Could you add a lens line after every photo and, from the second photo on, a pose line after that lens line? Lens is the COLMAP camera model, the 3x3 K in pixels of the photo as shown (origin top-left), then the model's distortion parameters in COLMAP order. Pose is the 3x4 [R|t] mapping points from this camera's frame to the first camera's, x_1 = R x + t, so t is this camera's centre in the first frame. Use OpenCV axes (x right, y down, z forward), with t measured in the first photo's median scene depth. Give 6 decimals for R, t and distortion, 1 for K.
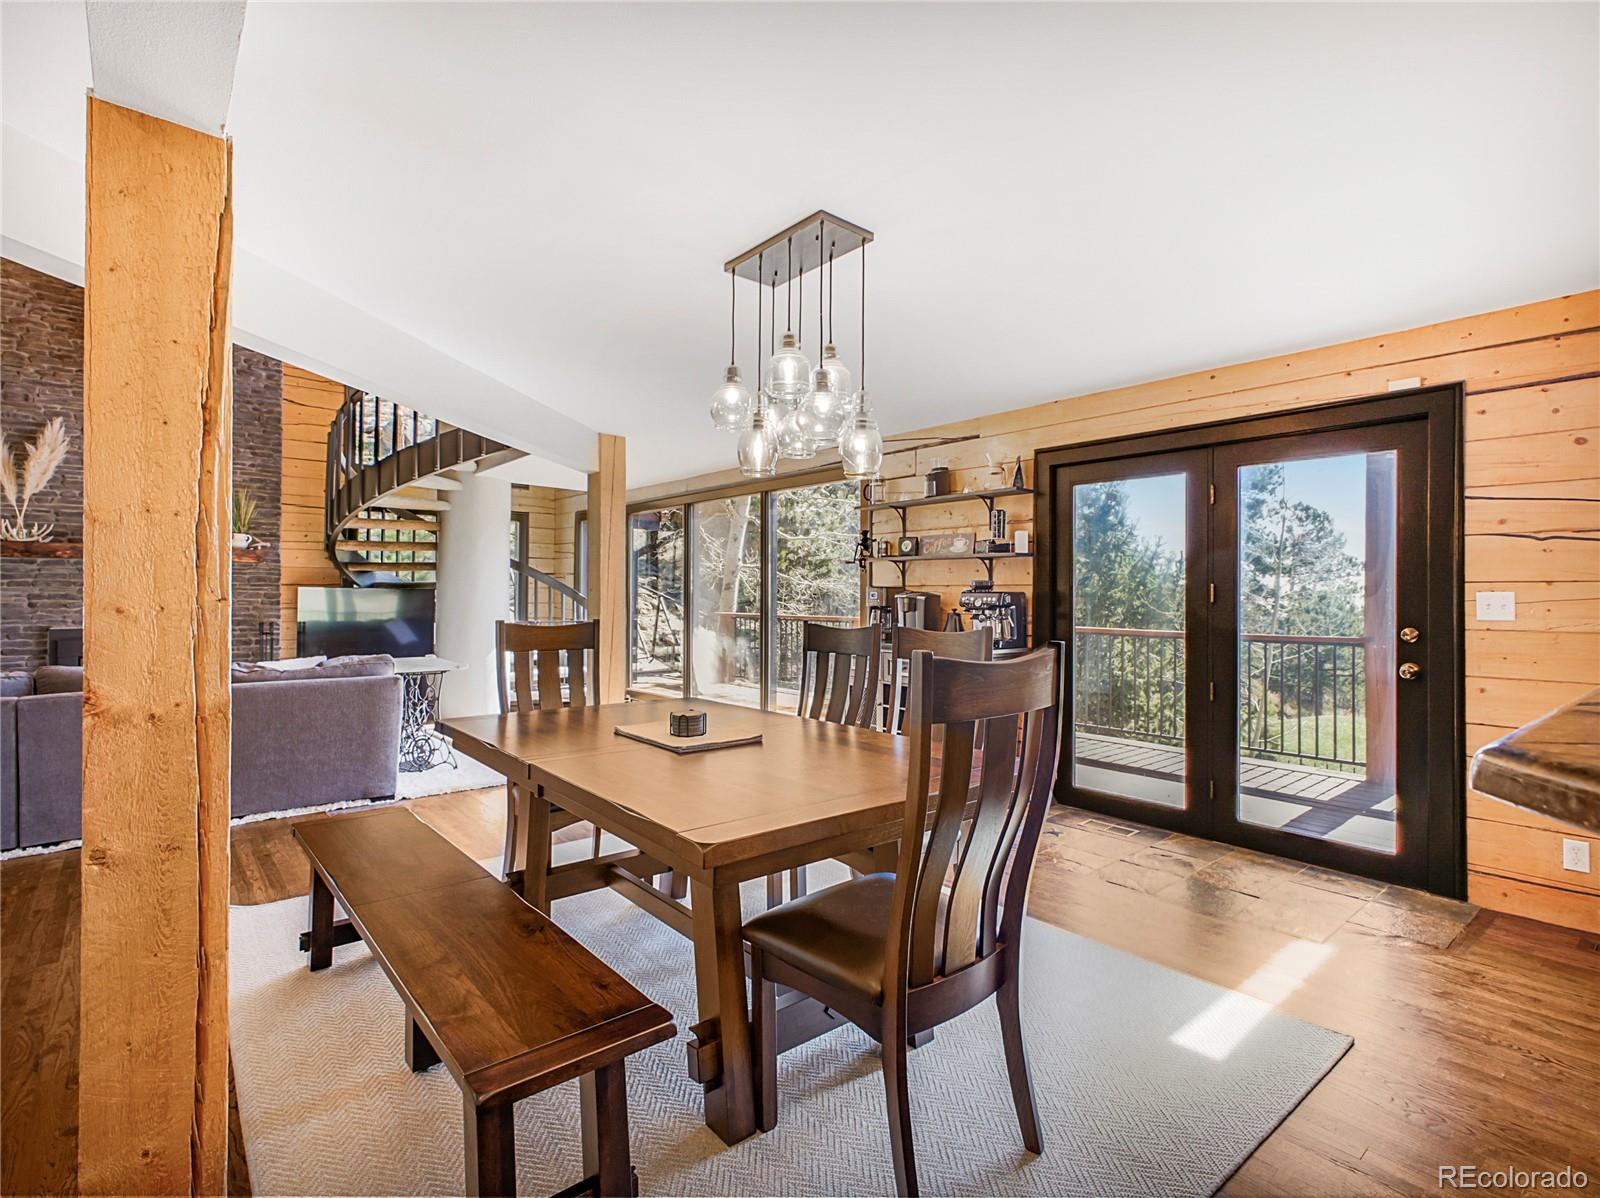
lens RADIAL K [[785.2, 0, 800.0], [0, 785.2, 599.0], [0, 0, 1]] dist [-0.000753, -0.000202]
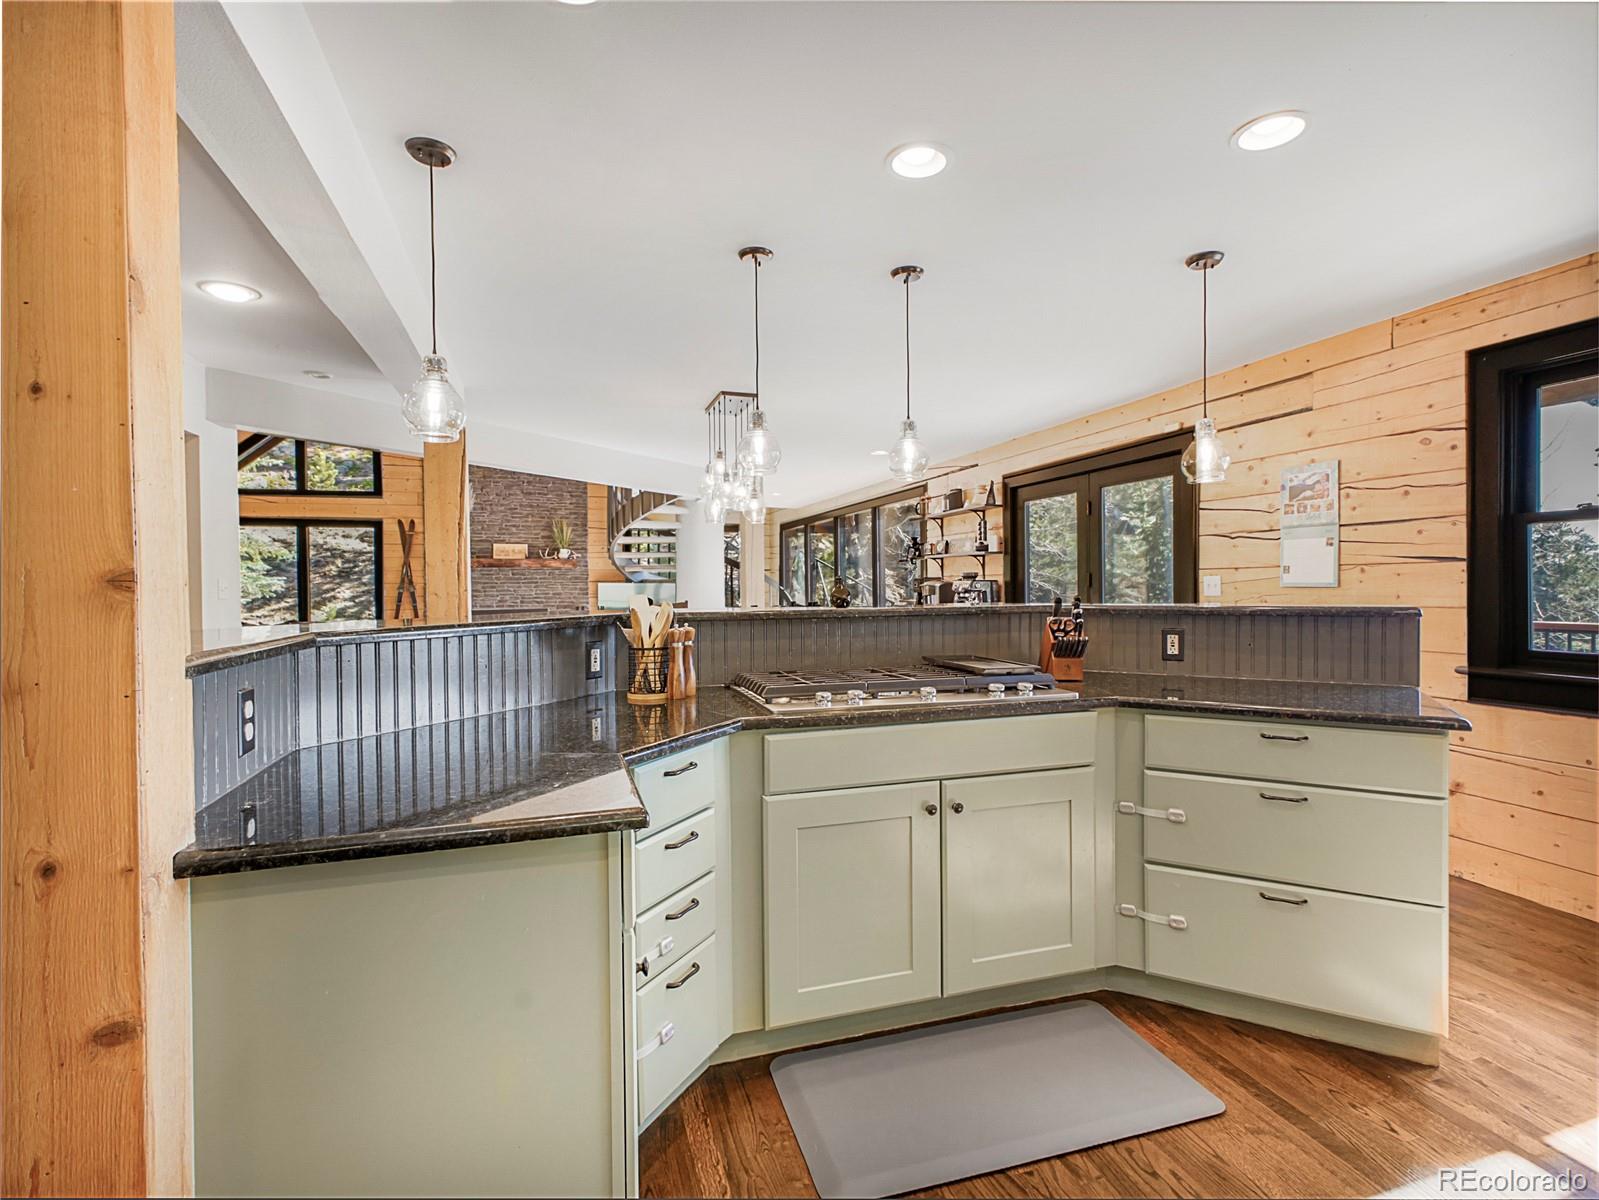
lens RADIAL K [[784.7, 0, 799.5], [0, 784.7, 600.0], [0, 0, 1]] dist [-0.000753, -0.000202]
pose [[0.922229, -0.005397, -0.386607, 0.494459], [0.010904, 0.999868, 0.012052, 0.005564], [0.386491, -0.015330, 0.922166, -0.388328]]
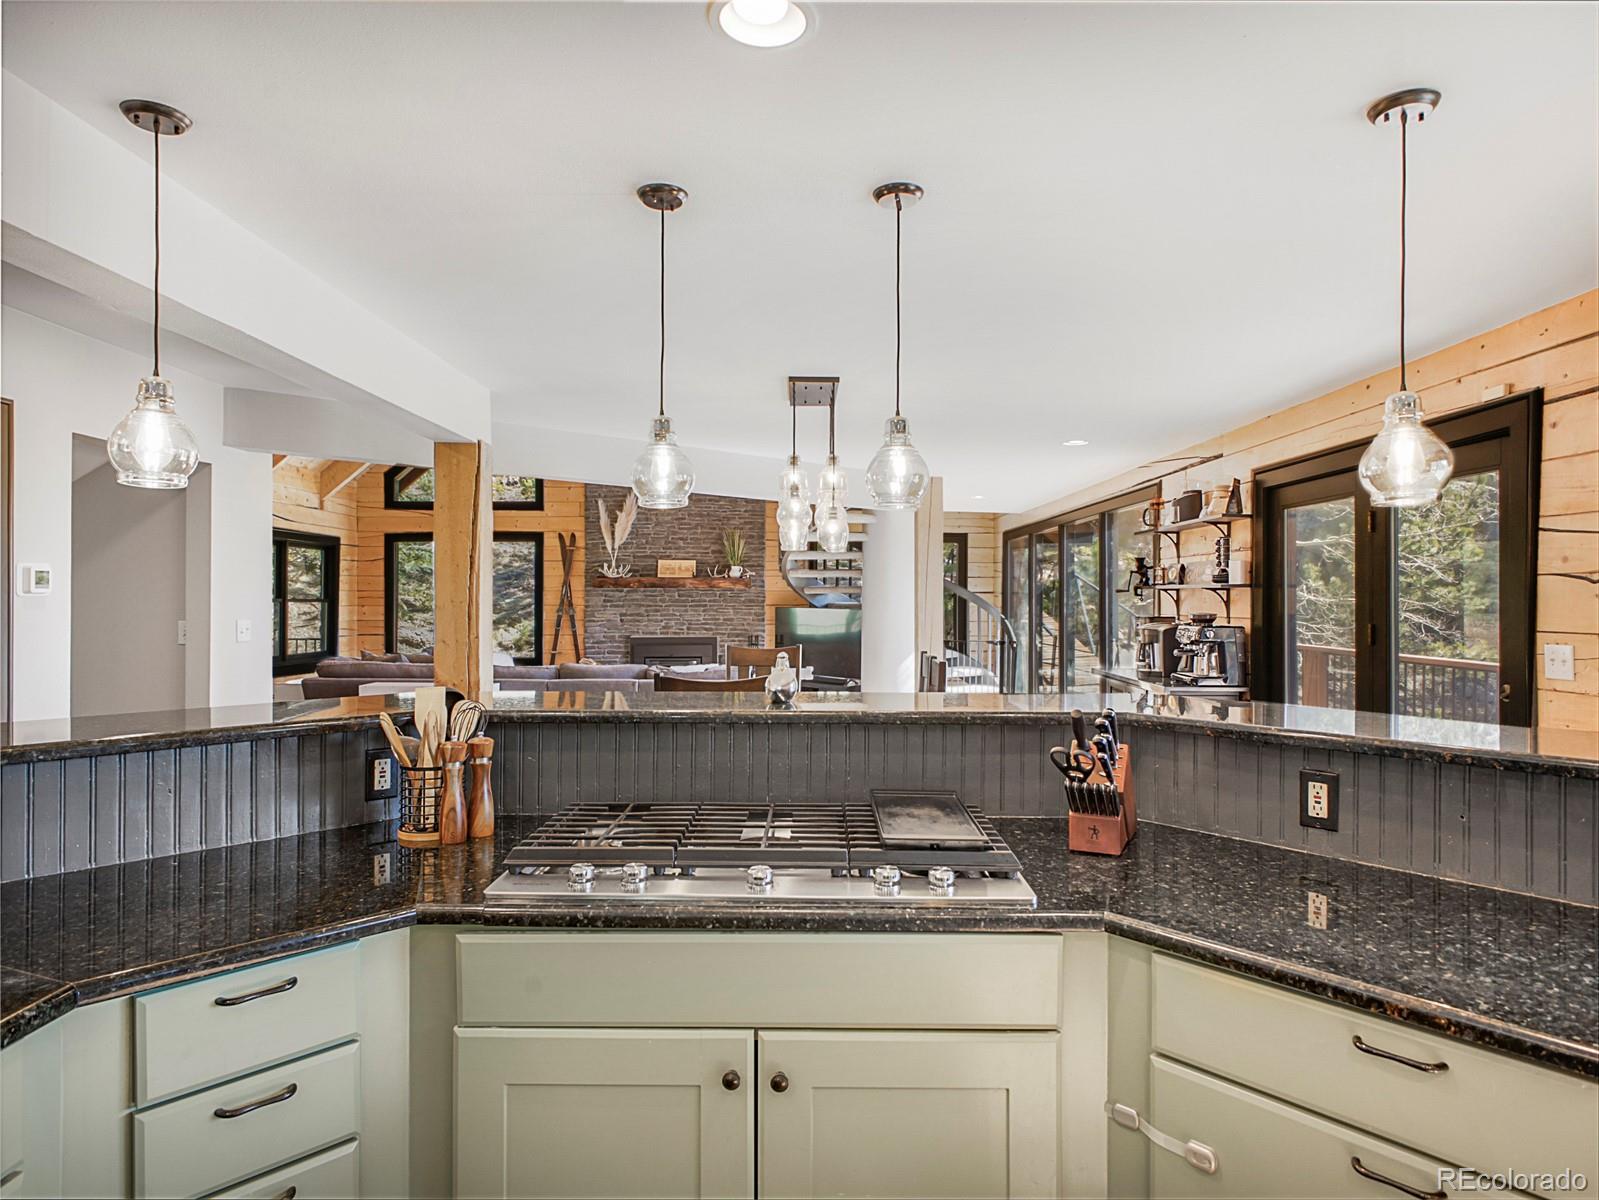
lens RADIAL K [[957.9, 0, 799.5], [0, 957.9, 600.0], [0, 0, 1]] dist [0.010377, 0.002475]
pose [[0.757533, -0.001160, -0.652796, 0.623518], [-0.003141, 0.999980, -0.005421, -0.031773], [0.652789, 0.006157, 0.757514, -0.185678]]
